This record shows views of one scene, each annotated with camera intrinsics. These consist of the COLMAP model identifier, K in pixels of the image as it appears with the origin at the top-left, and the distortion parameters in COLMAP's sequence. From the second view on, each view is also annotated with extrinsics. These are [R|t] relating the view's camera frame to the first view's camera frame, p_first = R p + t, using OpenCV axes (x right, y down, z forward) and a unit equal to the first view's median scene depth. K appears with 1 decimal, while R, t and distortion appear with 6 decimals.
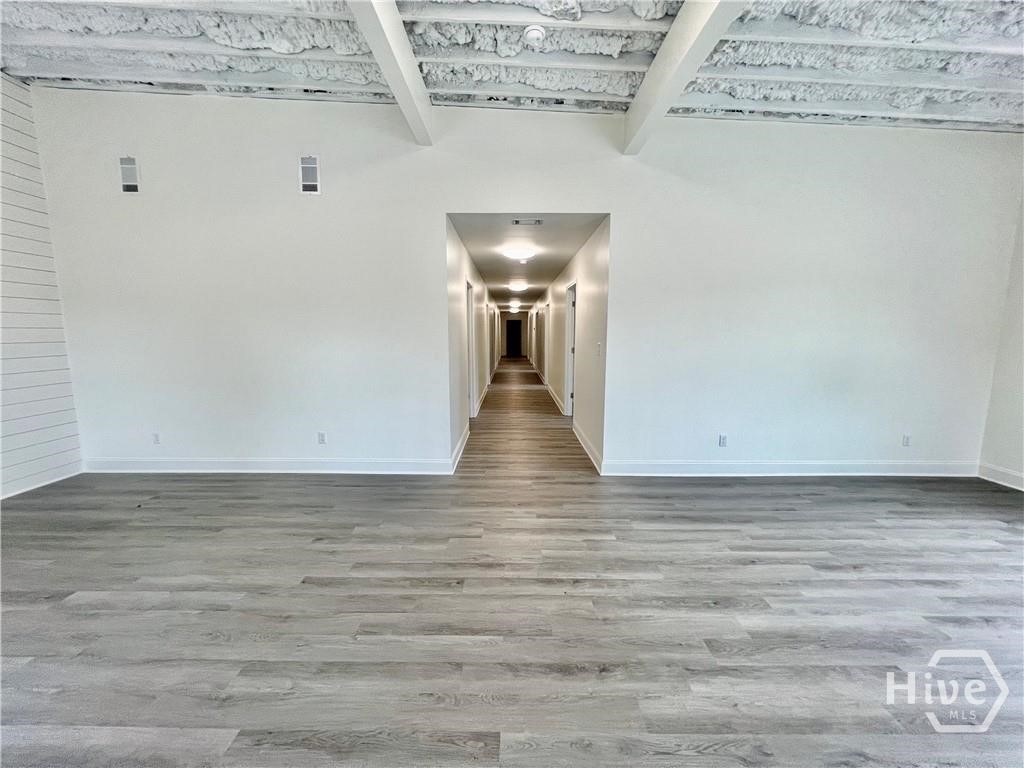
lens RADIAL K [[411.8, 0, 511.1], [0, 411.8, 383.9], [0, 0, 1]] dist [-0.000212, -0.000286]
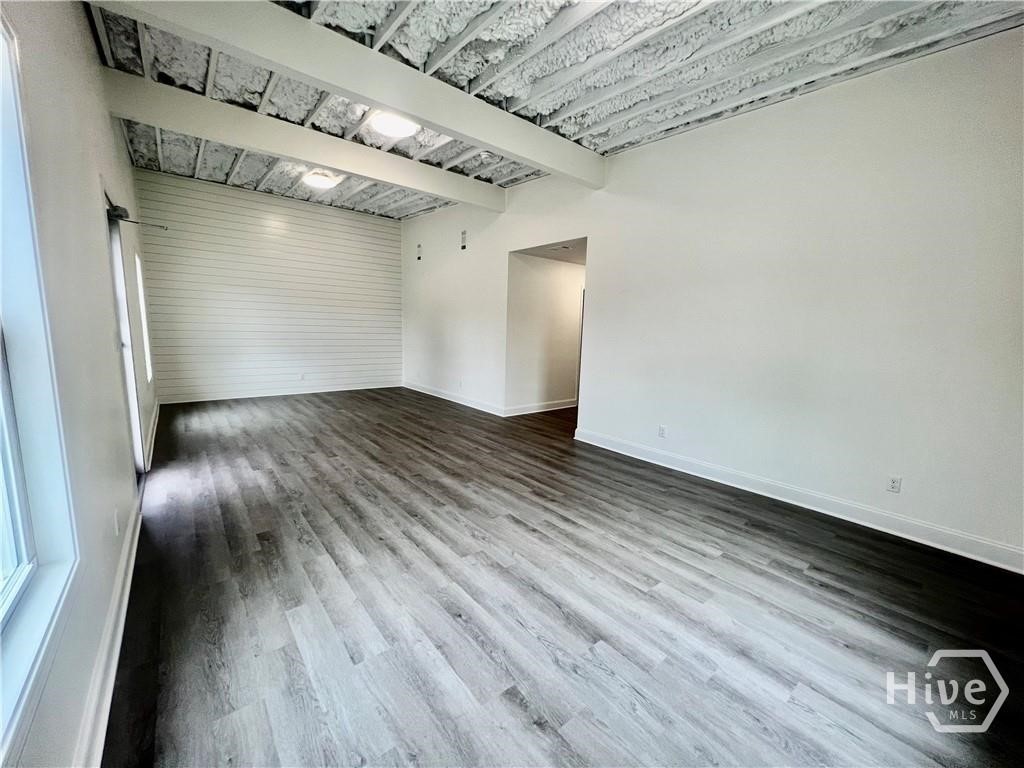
lens RADIAL K [[411.8, 0, 512.4], [0, 411.8, 385.2], [0, 0, 1]] dist [-0.000212, -0.000286]
pose [[0.635088, 0.123196, -0.762552, 1.622311], [-0.127263, 0.990397, 0.054016, 0.015280], [0.761884, 0.062740, 0.644667, 0.010192]]
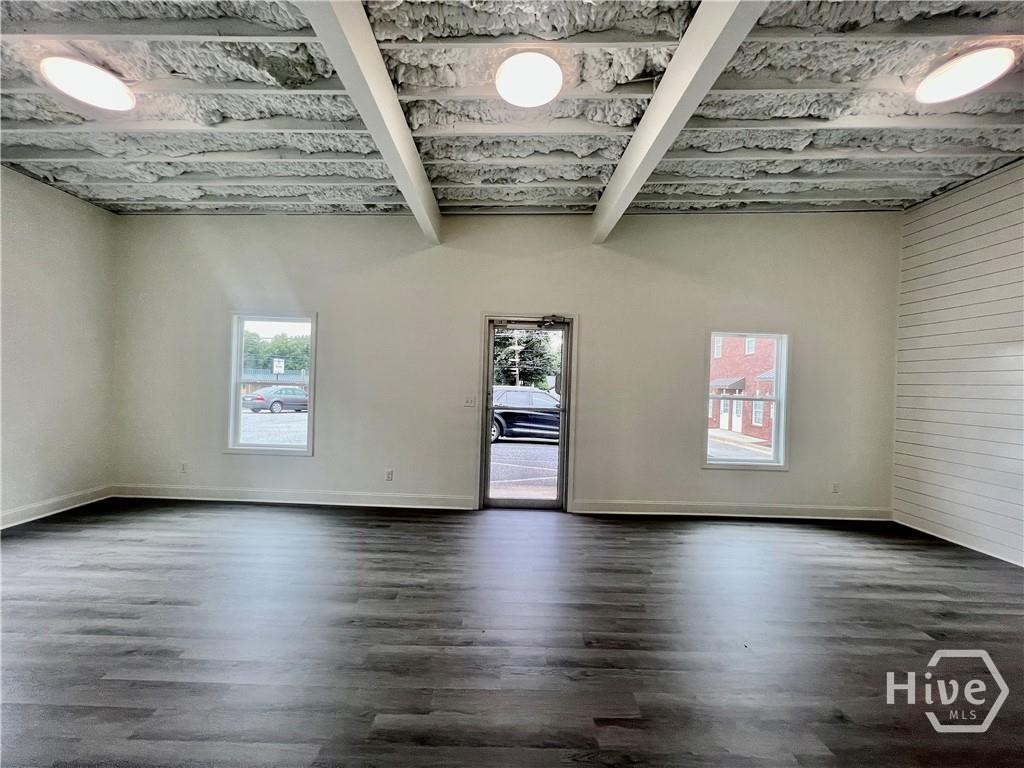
lens RADIAL K [[411.8, 0, 509.5], [0, 411.8, 383.9], [0, 0, 1]] dist [-0.000212, -0.000286]
pose [[-0.999363, -0.034627, -0.008602, 0.081674], [-0.035467, 0.990363, 0.133874, -0.224010], [0.003883, 0.134094, -0.990961, 1.653614]]
